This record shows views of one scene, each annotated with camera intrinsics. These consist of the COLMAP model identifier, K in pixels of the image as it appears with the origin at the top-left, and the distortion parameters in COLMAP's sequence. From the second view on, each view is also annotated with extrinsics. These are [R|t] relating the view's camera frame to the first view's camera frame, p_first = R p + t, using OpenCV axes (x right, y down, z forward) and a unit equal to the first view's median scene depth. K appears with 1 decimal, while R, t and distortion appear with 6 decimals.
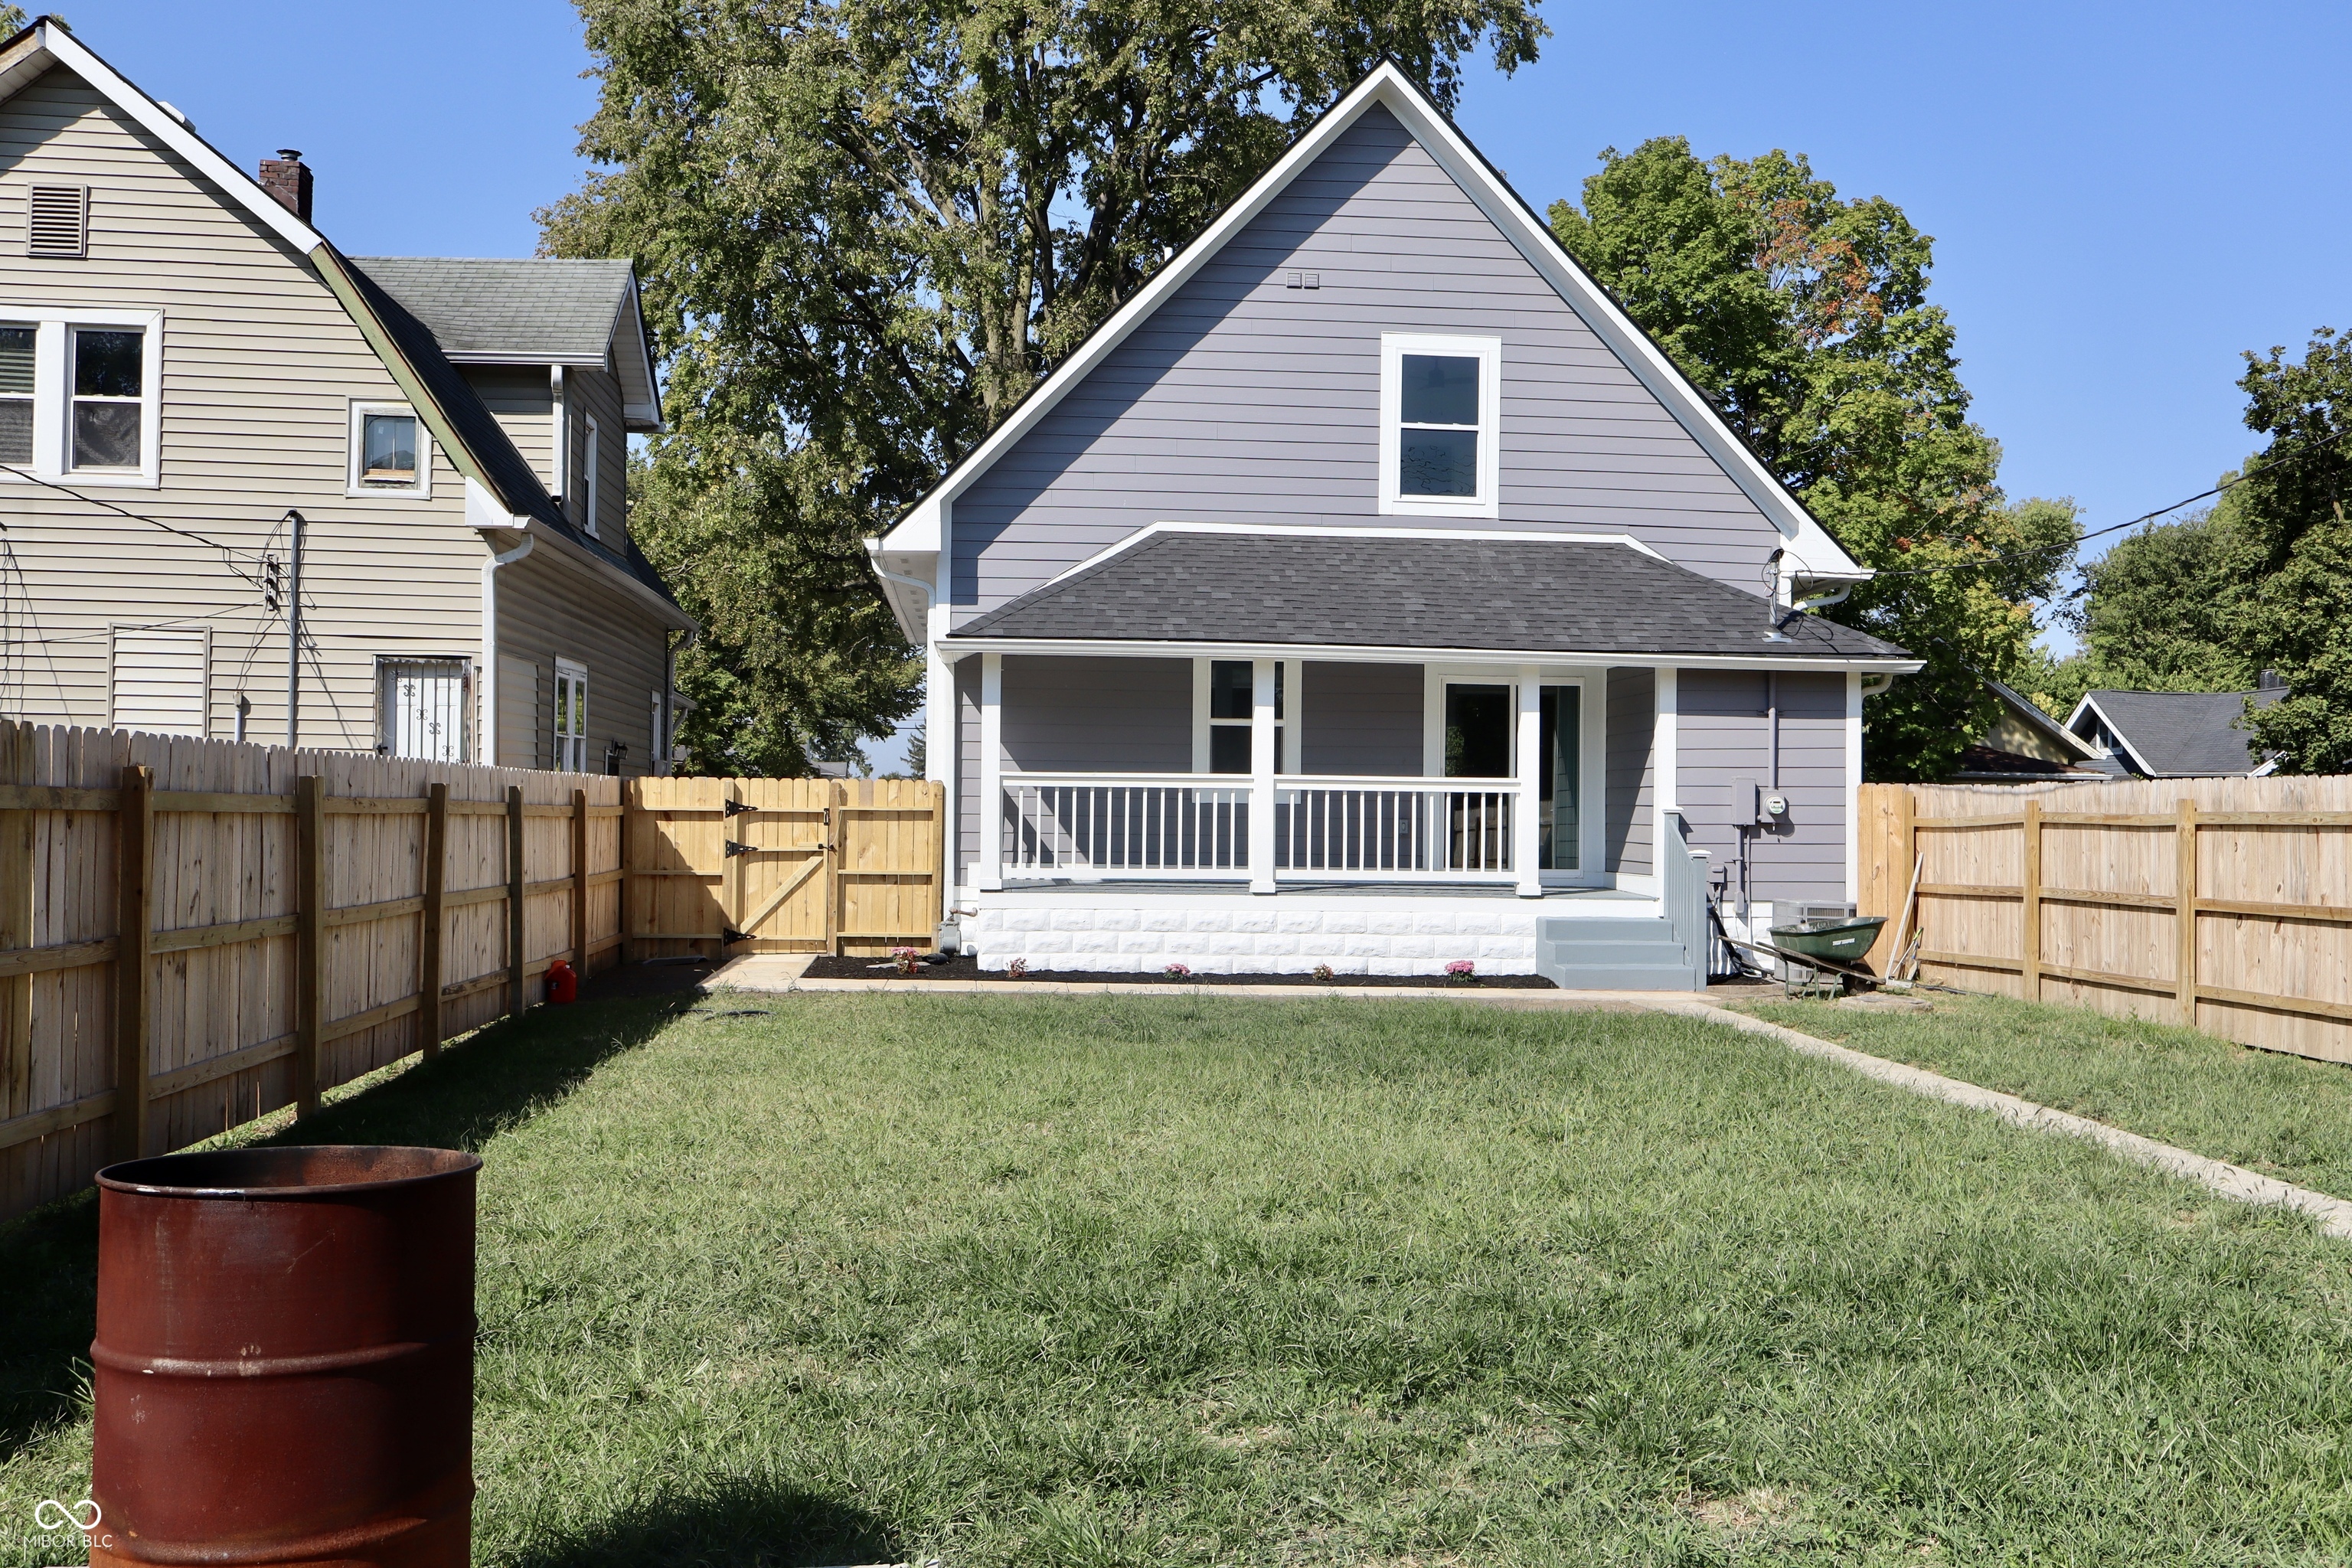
lens RADIAL K [[2159.8, 0, 1176.0], [0, 2159.8, 784.0], [0, 0, 1]] dist [0.014458, 0.005117]
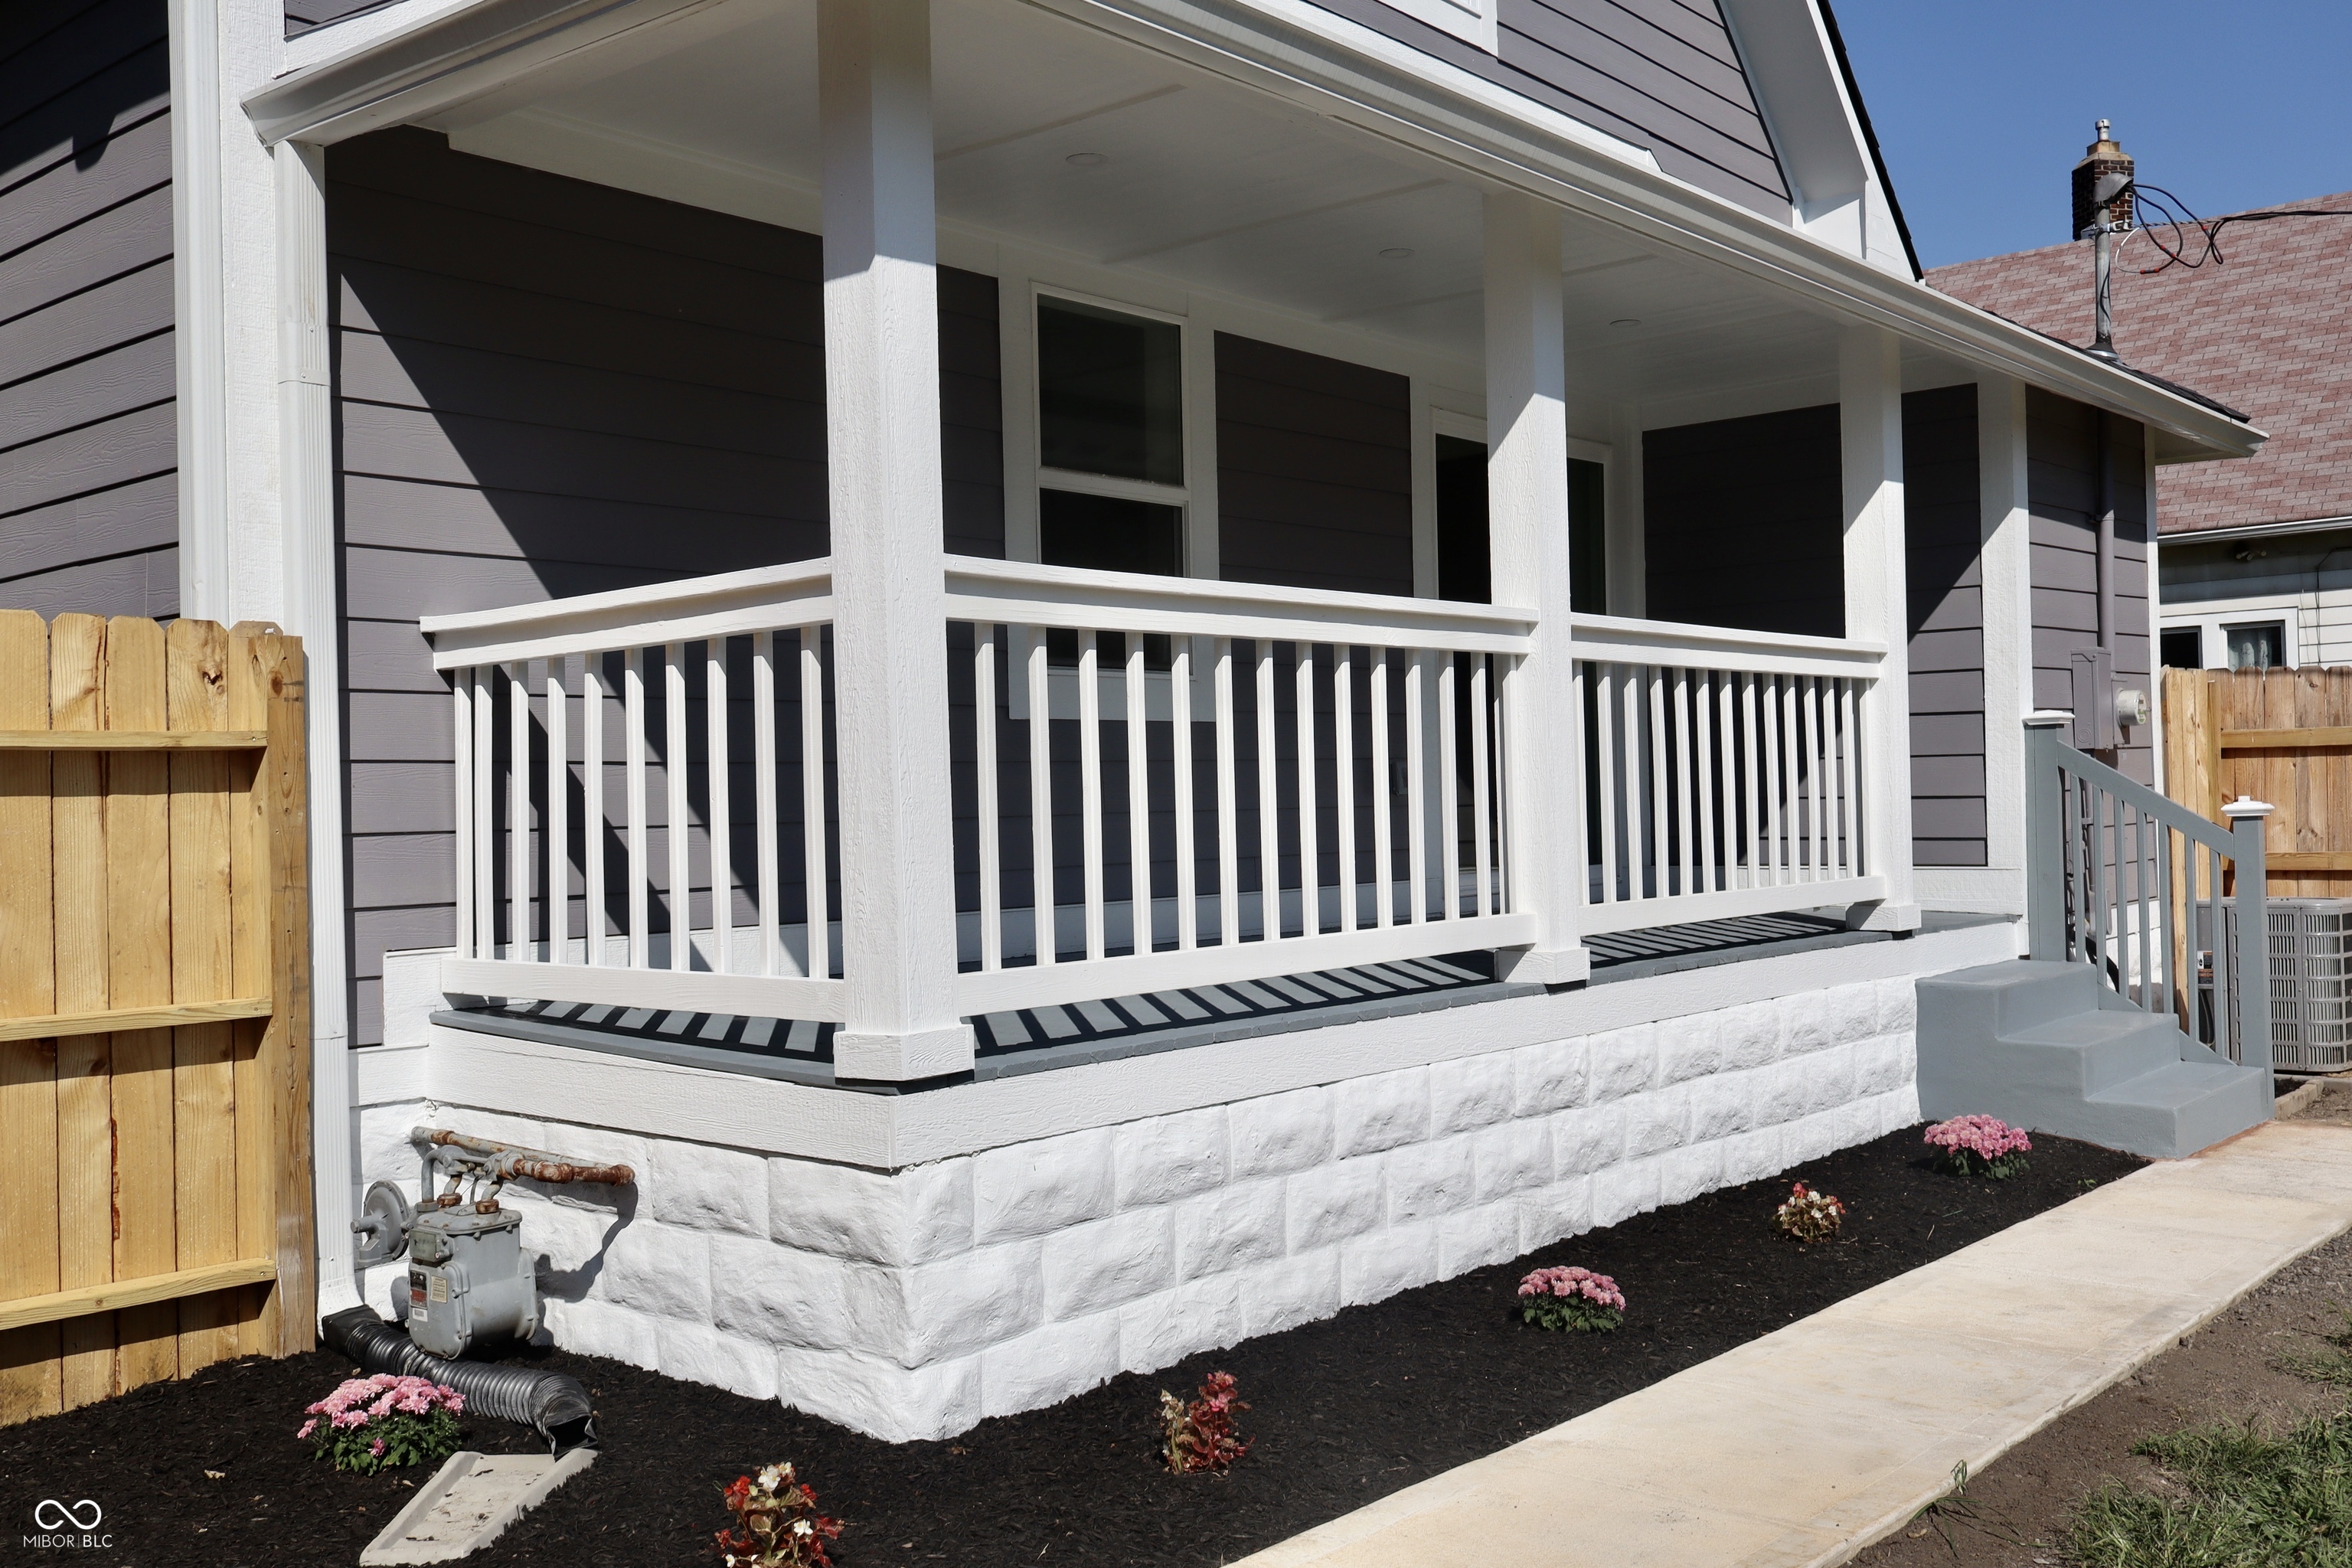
lens RADIAL K [[2159.8, 0, 1176.0], [0, 2159.8, 784.0], [0, 0, 1]] dist [0.014458, 0.005117]
pose [[0.718096, -0.023051, 0.695562, -0.206301], [0.016224, 0.999734, 0.016382, 0.014124], [-0.695755, -0.000478, 0.718279, 0.758362]]
